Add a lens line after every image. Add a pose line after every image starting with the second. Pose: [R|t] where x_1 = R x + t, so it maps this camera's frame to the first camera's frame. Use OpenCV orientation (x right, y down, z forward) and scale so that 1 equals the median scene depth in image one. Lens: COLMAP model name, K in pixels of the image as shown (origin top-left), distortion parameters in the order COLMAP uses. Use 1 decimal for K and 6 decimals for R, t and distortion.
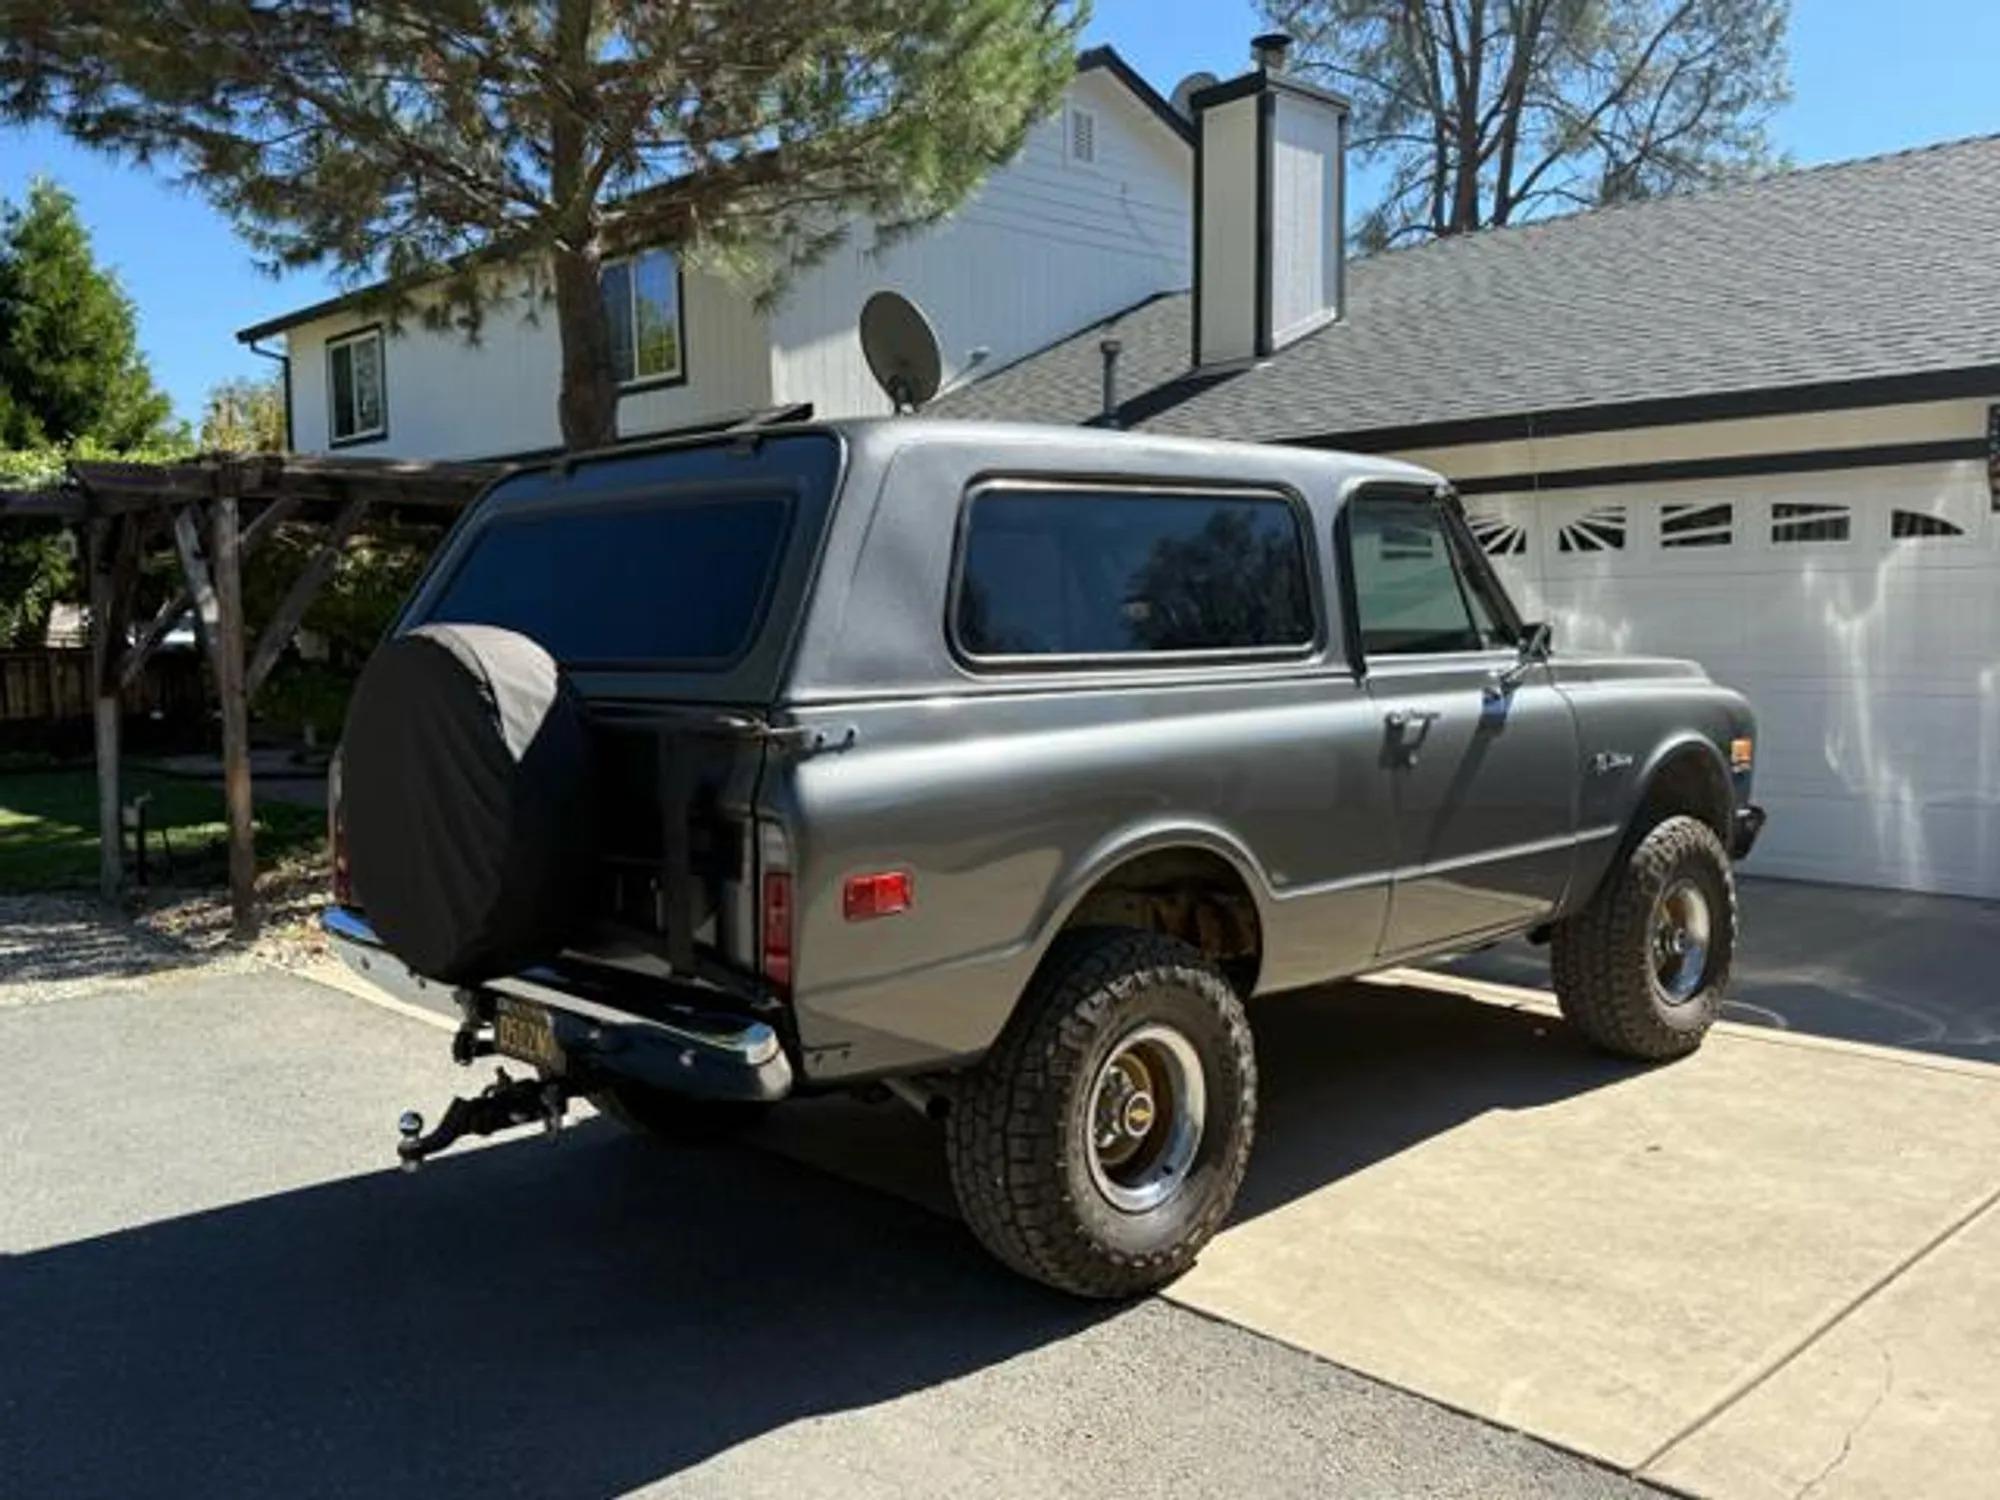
lens RADIAL K [[1674.9, 0, 1003.6], [0, 1674.9, 742.7], [0, 0, 1]] dist [0.115718, -0.192732]
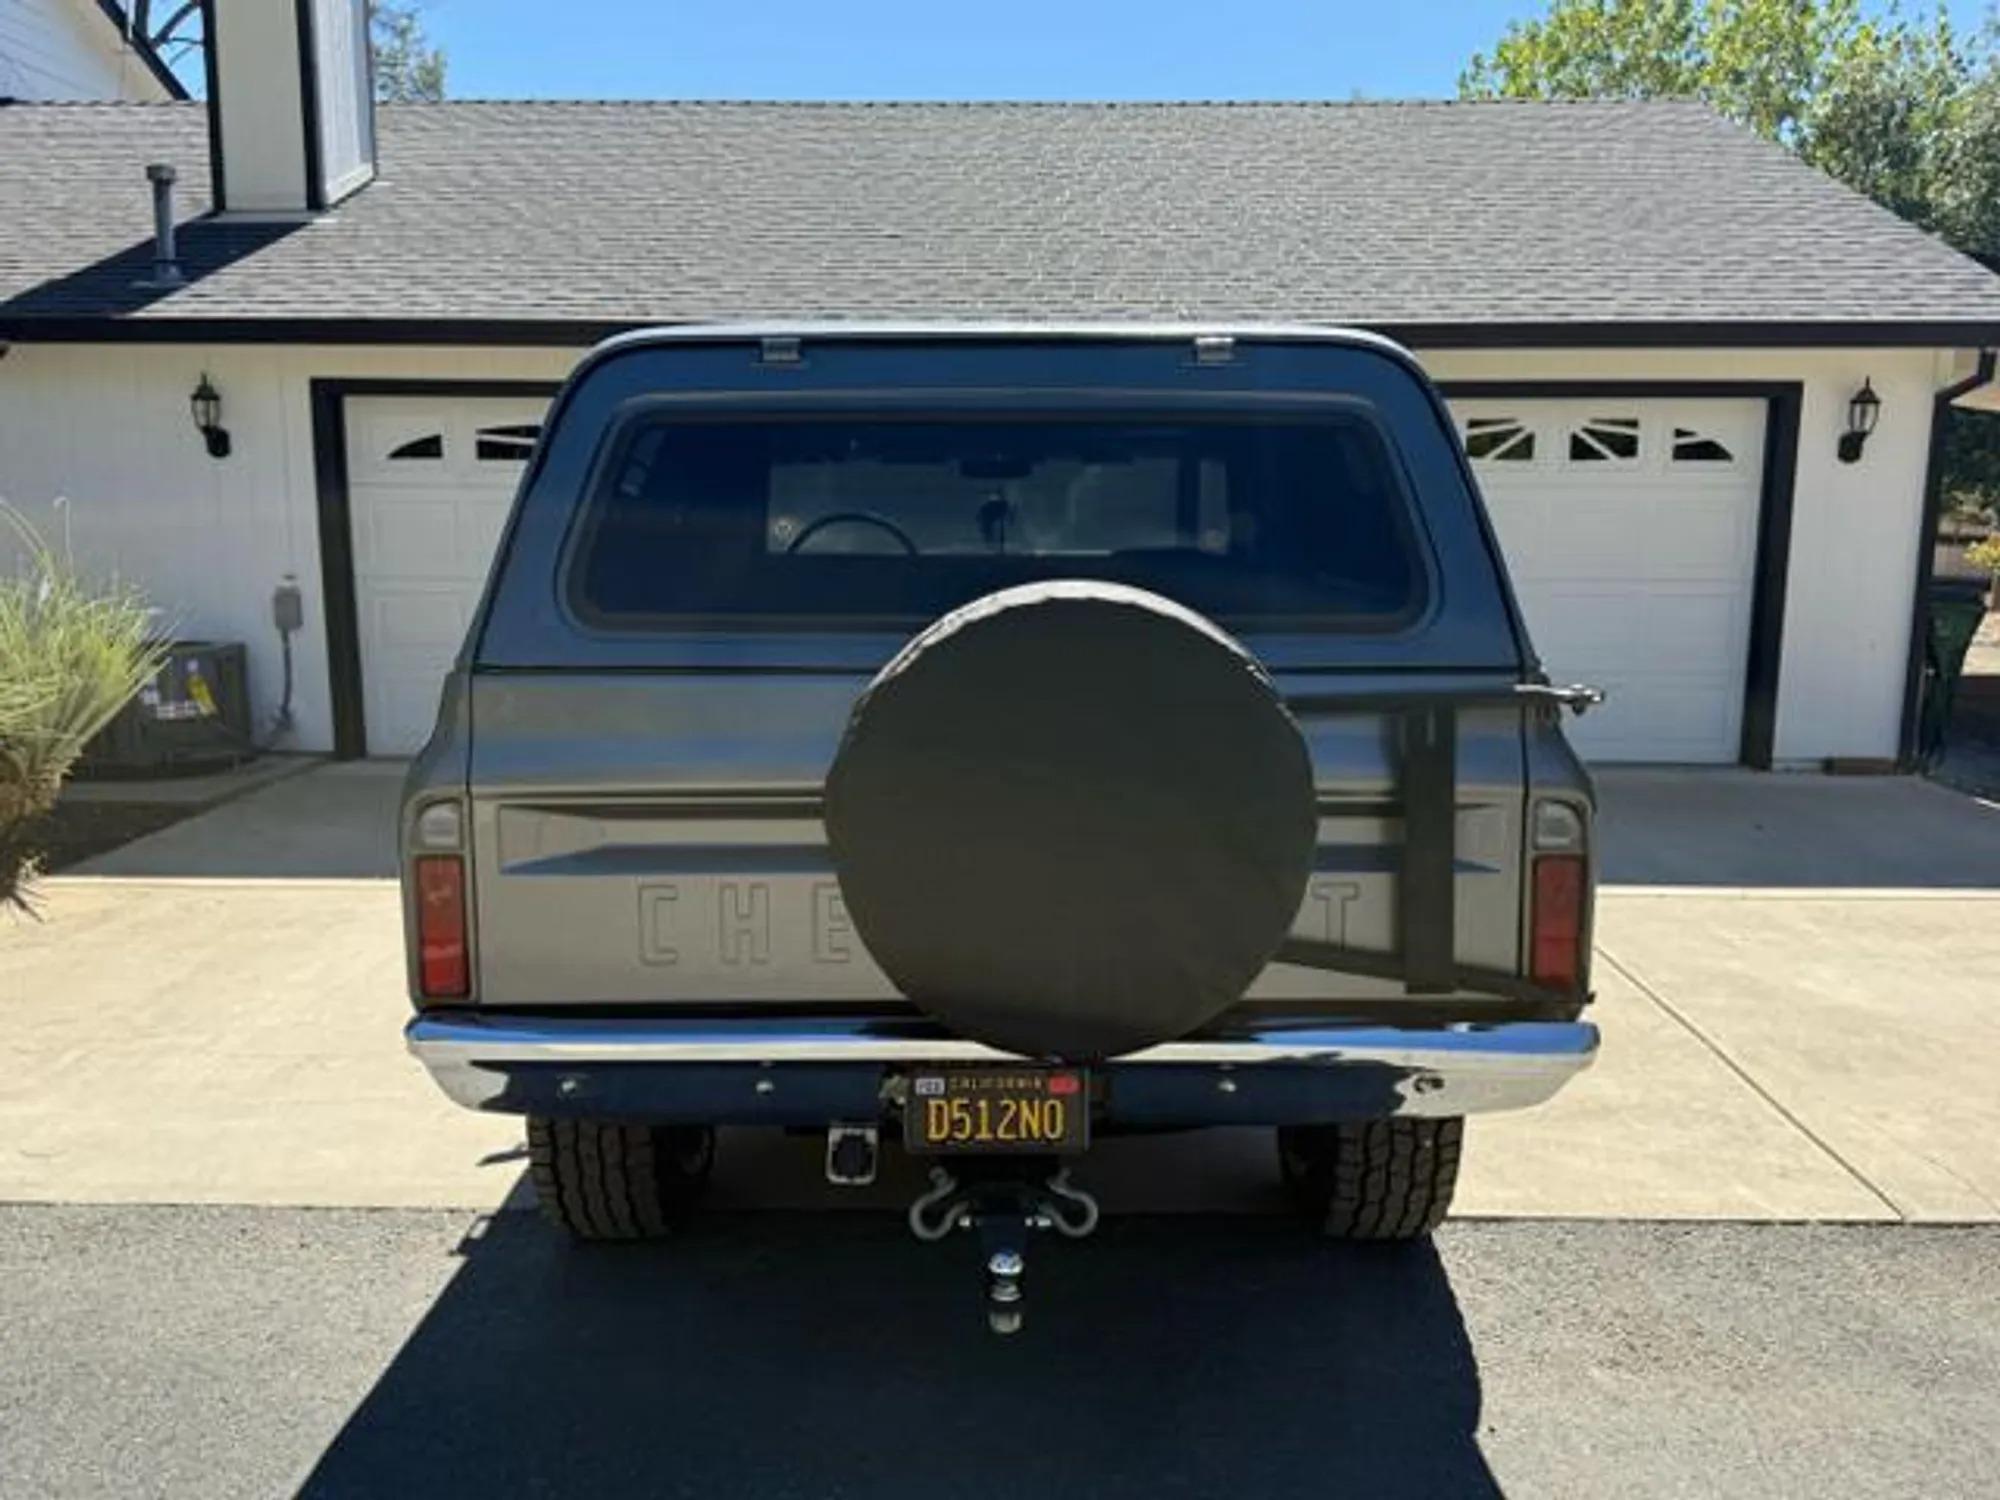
lens RADIAL K [[1674.9, 0, 1003.6], [0, 1674.9, 742.7], [0, 0, 1]] dist [0.115718, -0.192732]
pose [[0.703452, -0.089164, 0.705128, -0.772355], [0.043286, 0.995633, 0.082715, -0.054861], [-0.709424, -0.027664, 0.704239, 0.455210]]
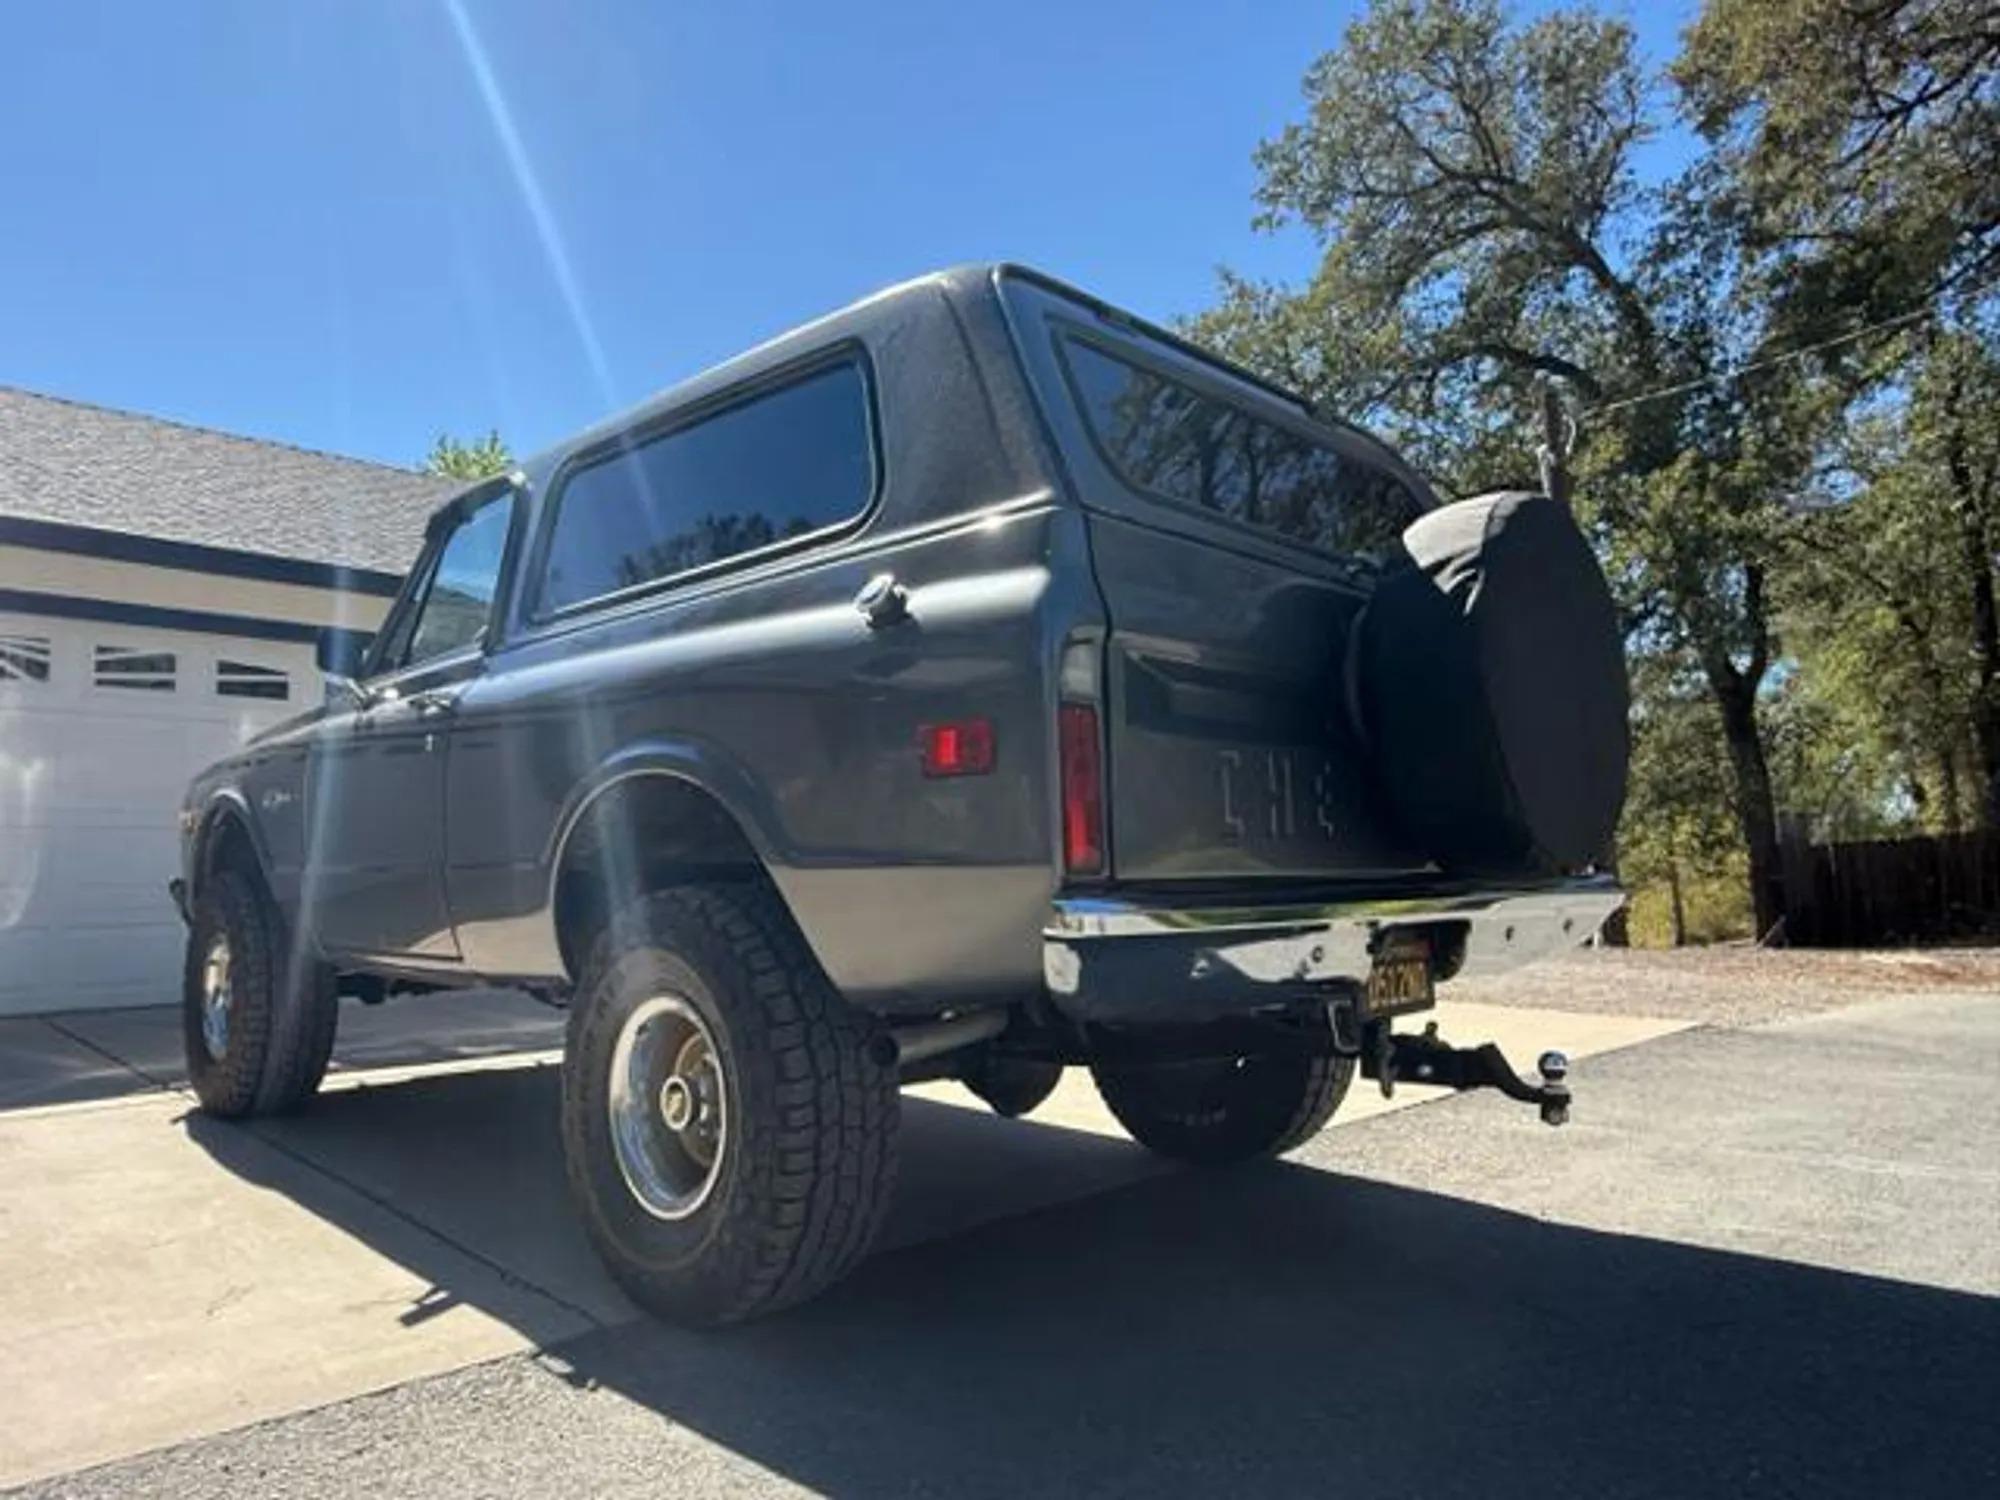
lens RADIAL K [[1303.8, 0, 992.7], [0, 1303.8, 731.6], [0, 0, 1]] dist [-0.001790, 0.004212]
pose [[-0.009493, 0.114378, 0.993392, -0.910186], [0.082220, 0.990162, -0.113220, 0.102522], [-0.996569, 0.080602, -0.018803, 1.166376]]
